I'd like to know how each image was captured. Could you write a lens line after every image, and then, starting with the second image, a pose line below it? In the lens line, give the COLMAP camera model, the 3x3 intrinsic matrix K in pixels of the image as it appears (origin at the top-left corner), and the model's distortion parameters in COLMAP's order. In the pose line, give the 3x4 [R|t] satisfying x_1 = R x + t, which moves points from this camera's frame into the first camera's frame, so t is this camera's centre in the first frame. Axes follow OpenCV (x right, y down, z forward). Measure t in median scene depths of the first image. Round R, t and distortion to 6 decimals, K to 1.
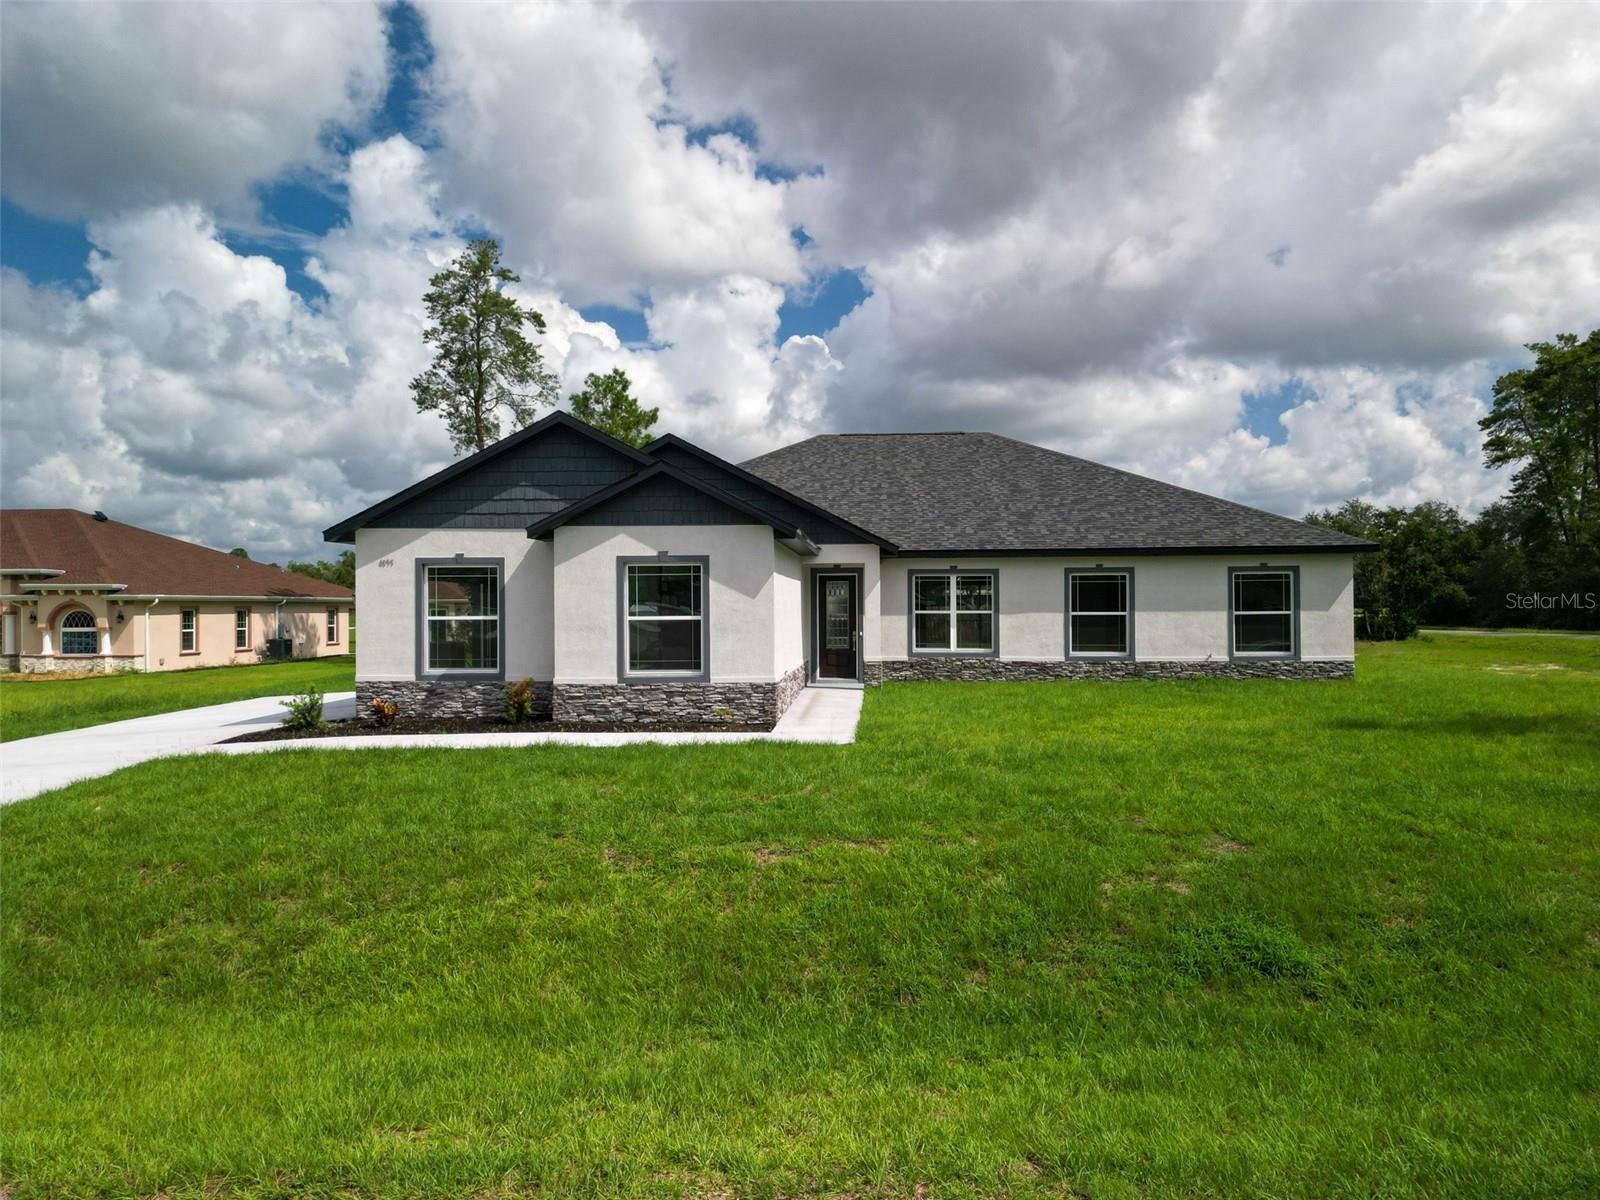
lens RADIAL K [[1123.1, 0, 801.6], [0, 1123.1, 600.8], [0, 0, 1]] dist [0.086466, -0.091779]
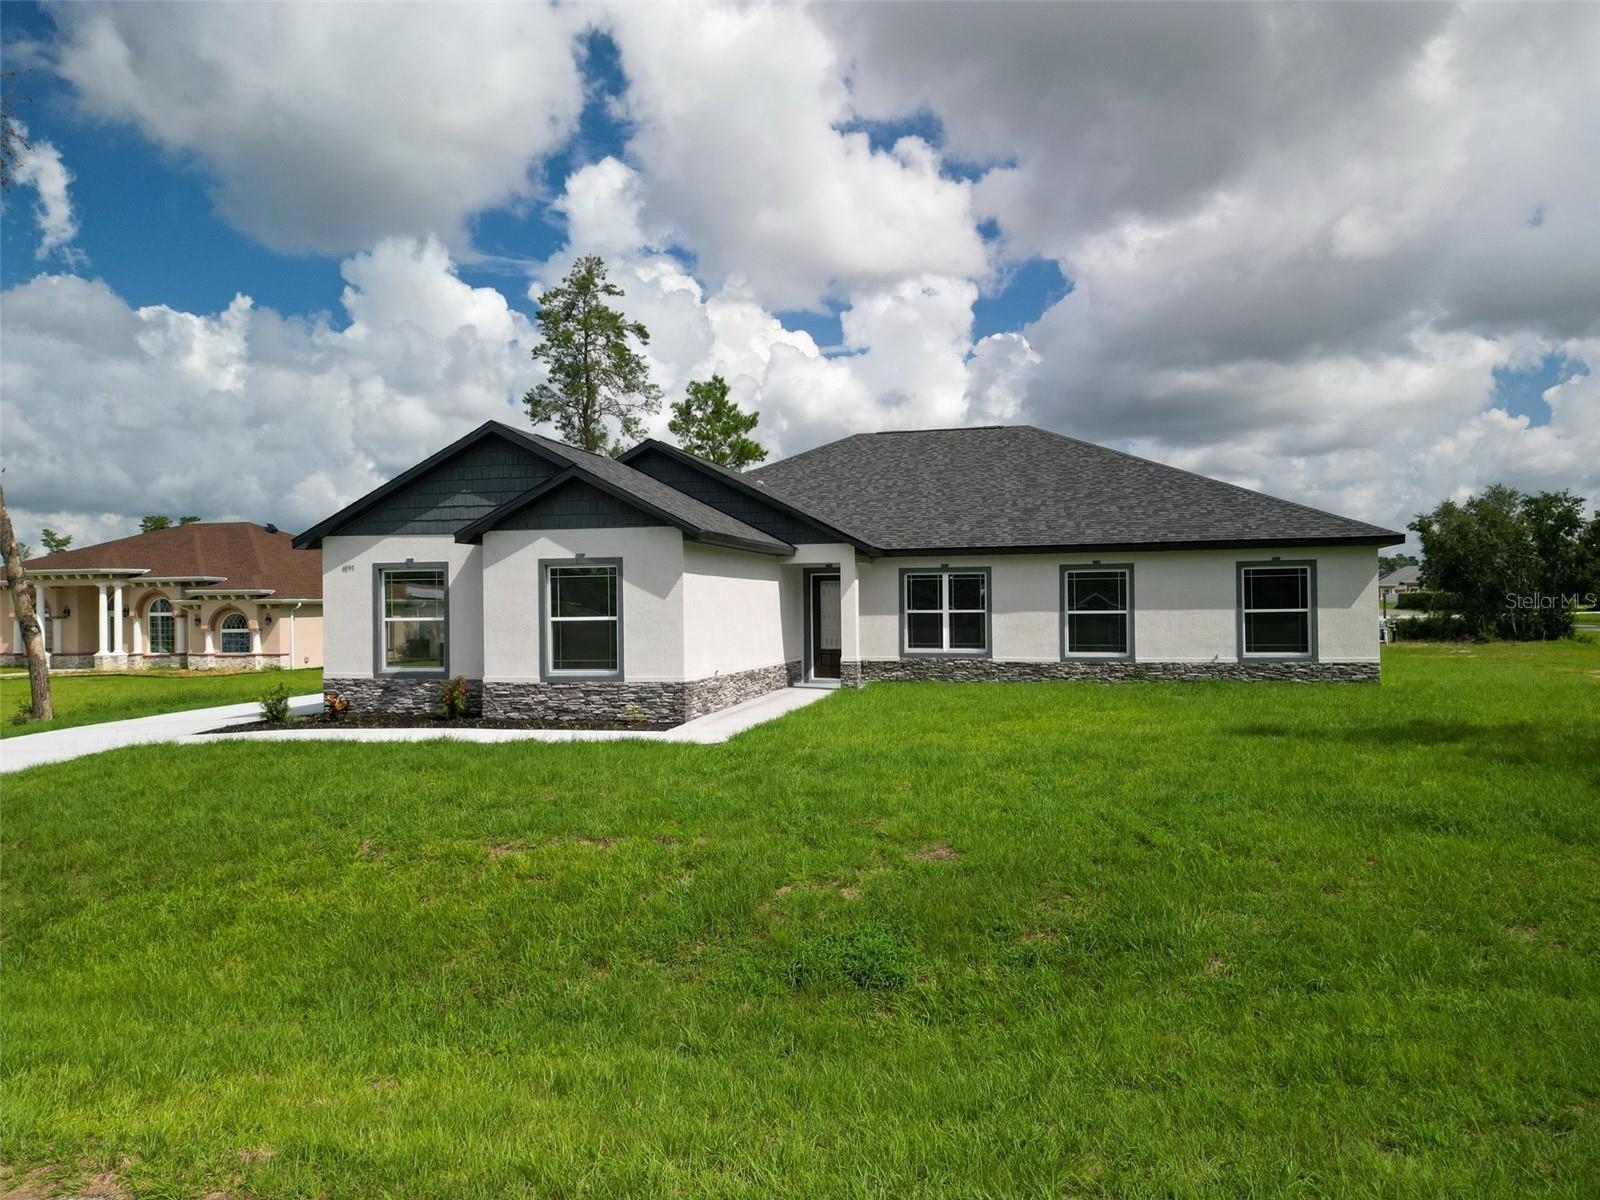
lens RADIAL K [[1123.1, 0, 801.6], [0, 1123.1, 600.8], [0, 0, 1]] dist [0.086466, -0.091779]
pose [[0.984092, -0.006472, -0.177543, 0.189021], [0.006459, 0.999979, -0.000651, 0.000579], [0.177543, -0.000506, 0.984113, 0.015587]]
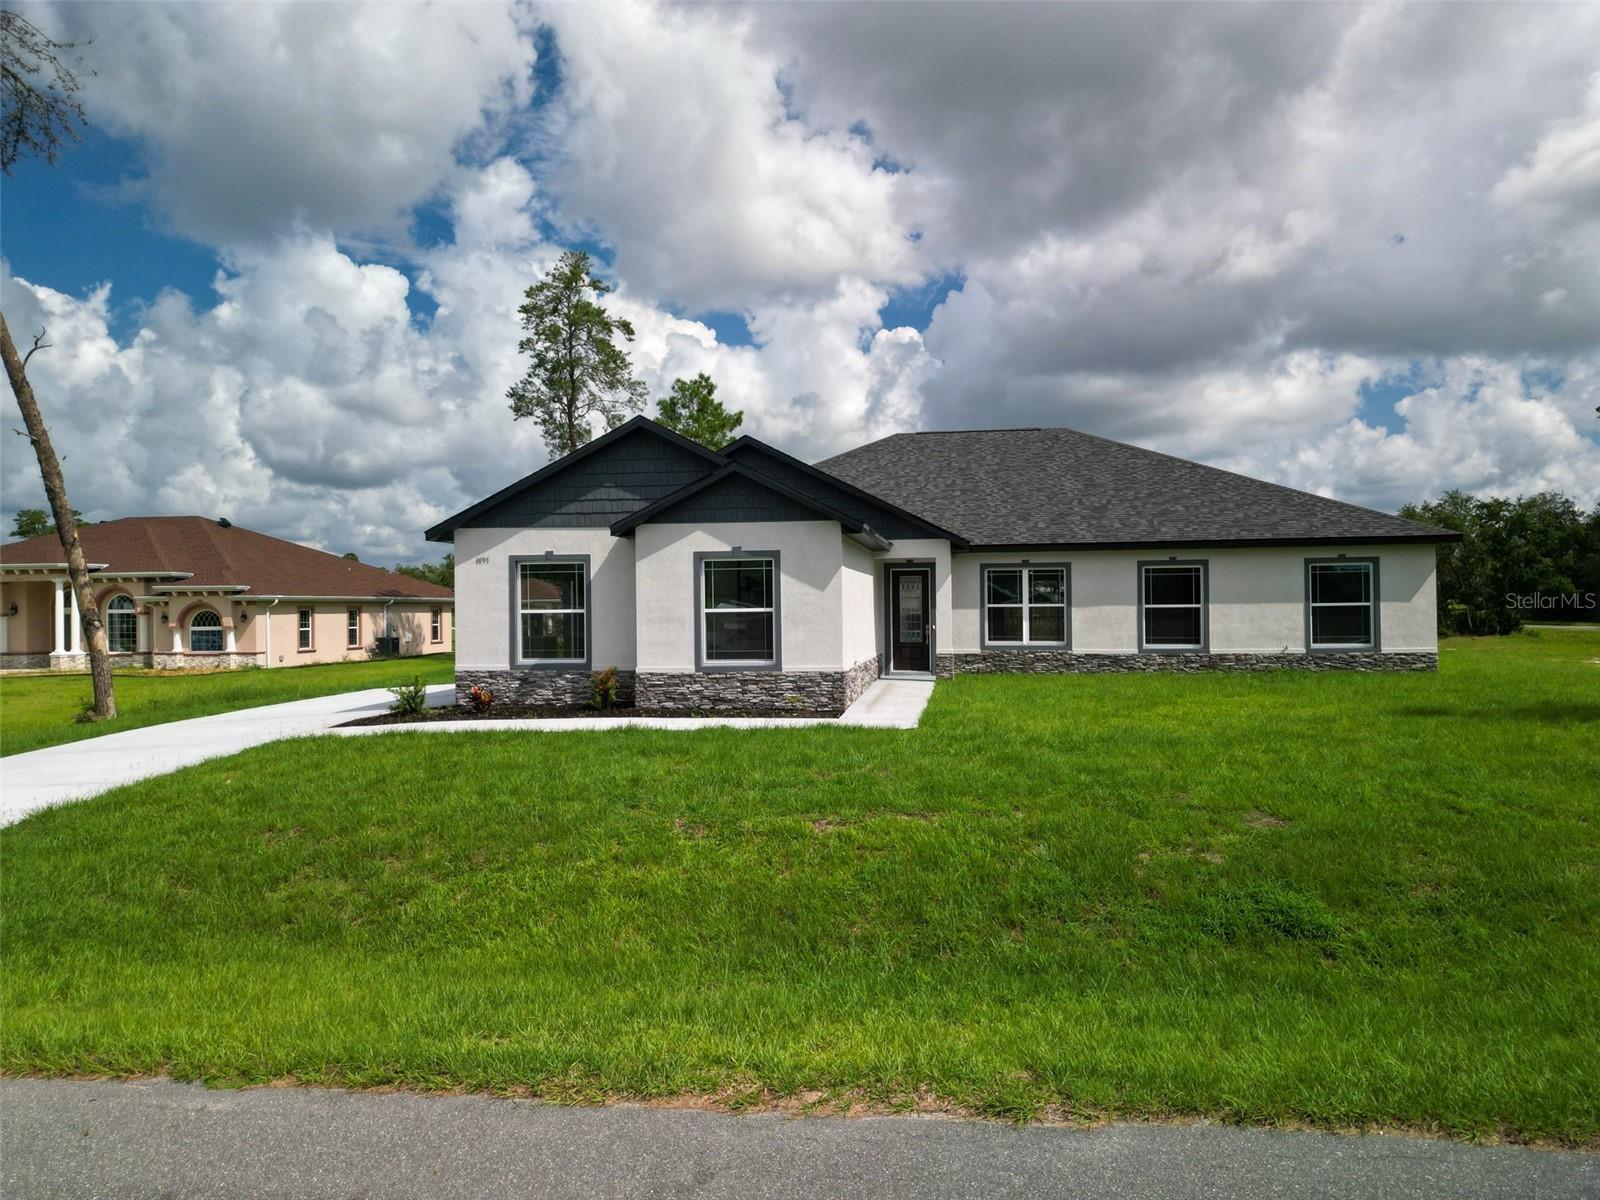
lens RADIAL K [[1123.1, 0, 801.6], [0, 1123.1, 600.8], [0, 0, 1]] dist [0.086466, -0.091779]
pose [[0.996741, -0.005510, -0.080477, 0.015637], [0.005475, 0.999985, -0.000666, 0.005488], [0.080480, 0.000223, 0.996756, -0.031207]]
